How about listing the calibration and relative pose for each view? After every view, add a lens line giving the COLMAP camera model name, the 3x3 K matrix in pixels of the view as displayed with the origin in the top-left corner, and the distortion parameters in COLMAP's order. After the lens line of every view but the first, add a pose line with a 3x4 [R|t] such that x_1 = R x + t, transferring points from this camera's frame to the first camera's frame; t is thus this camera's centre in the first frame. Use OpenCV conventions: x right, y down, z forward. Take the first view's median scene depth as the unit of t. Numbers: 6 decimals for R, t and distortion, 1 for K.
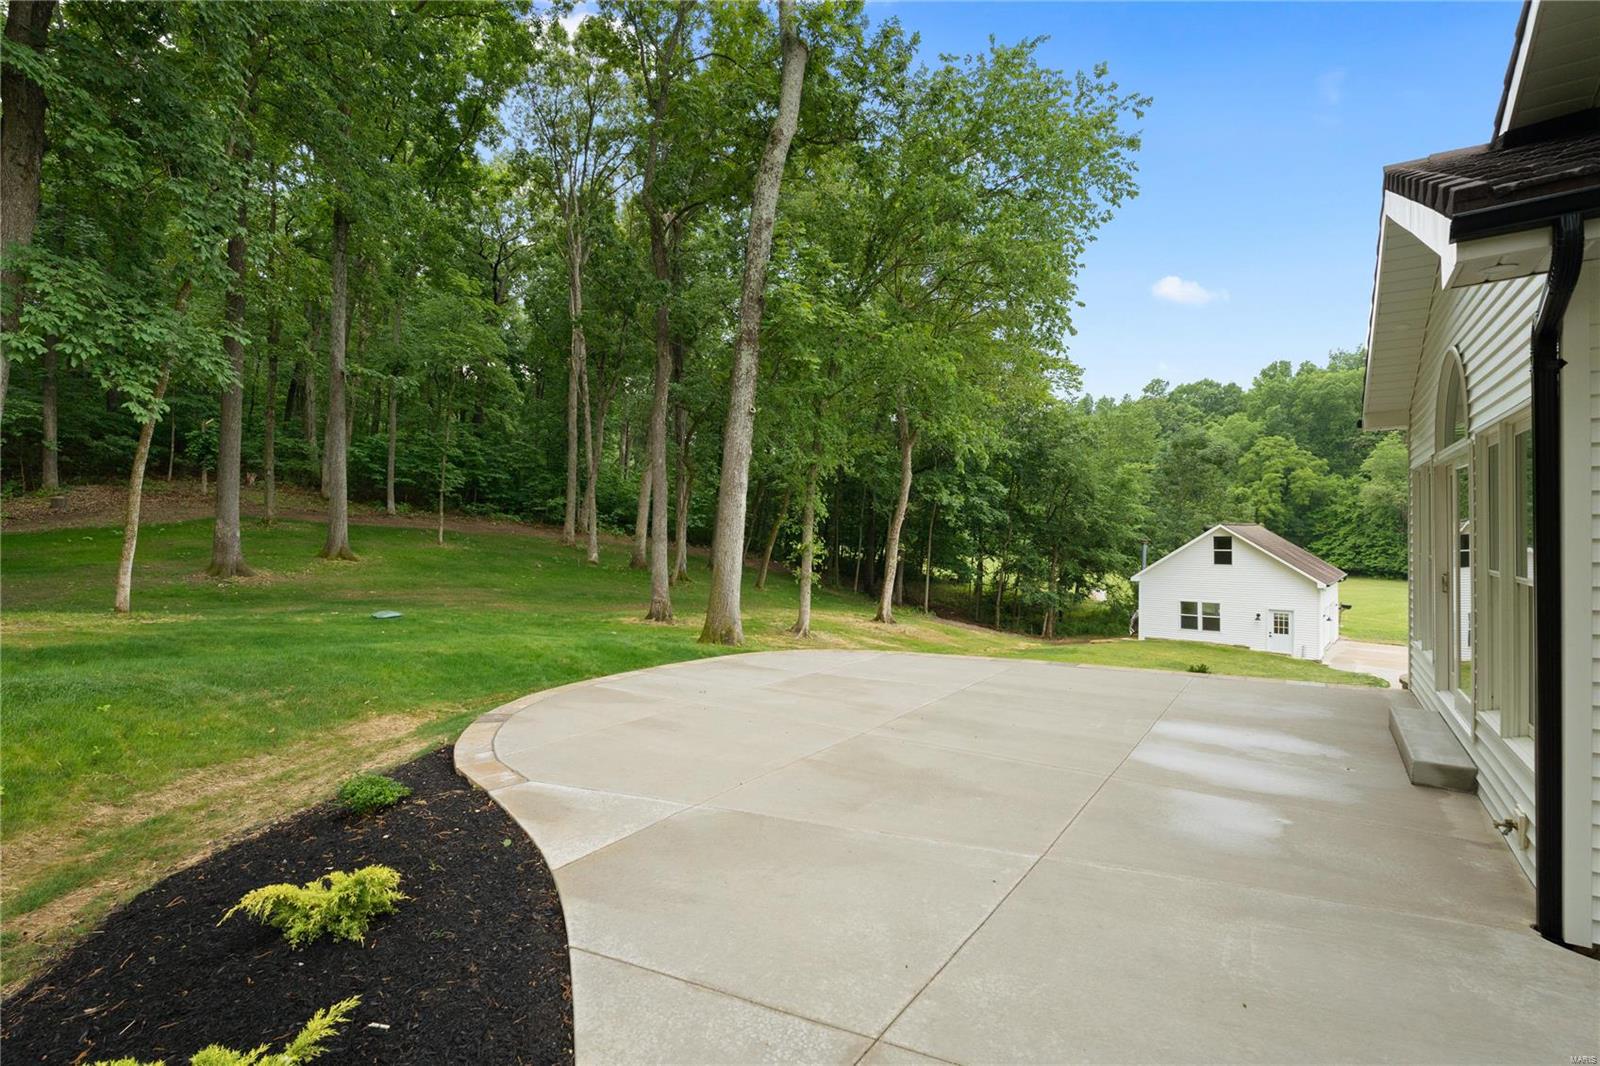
lens RADIAL K [[728.9, 0, 800.0], [0, 728.9, 533.0], [0, 0, 1]] dist [-0.000842, -0.000076]
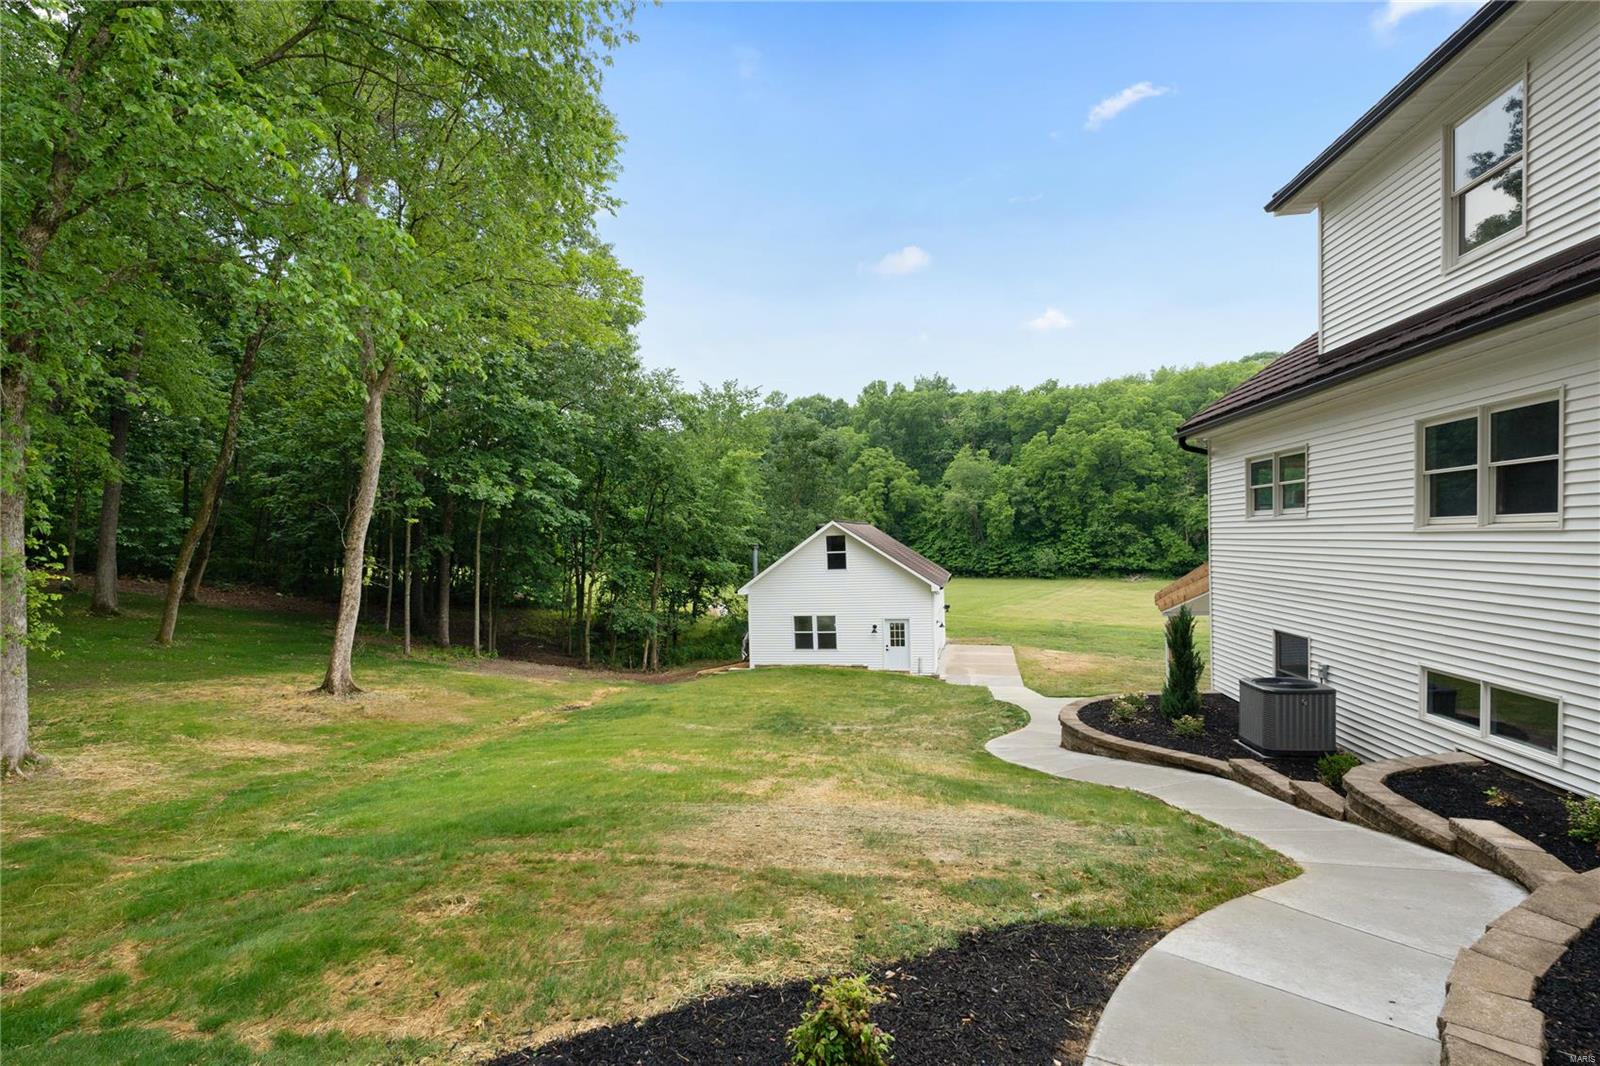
lens RADIAL K [[776.6, 0, 800.0], [0, 776.6, 533.0], [0, 0, 1]] dist [0.000119, -0.000224]
pose [[0.887621, -0.021225, 0.460085, 0.110940], [0.030521, 0.999452, -0.012776, 0.009744], [-0.459561, 0.025382, 0.887783, 0.188543]]
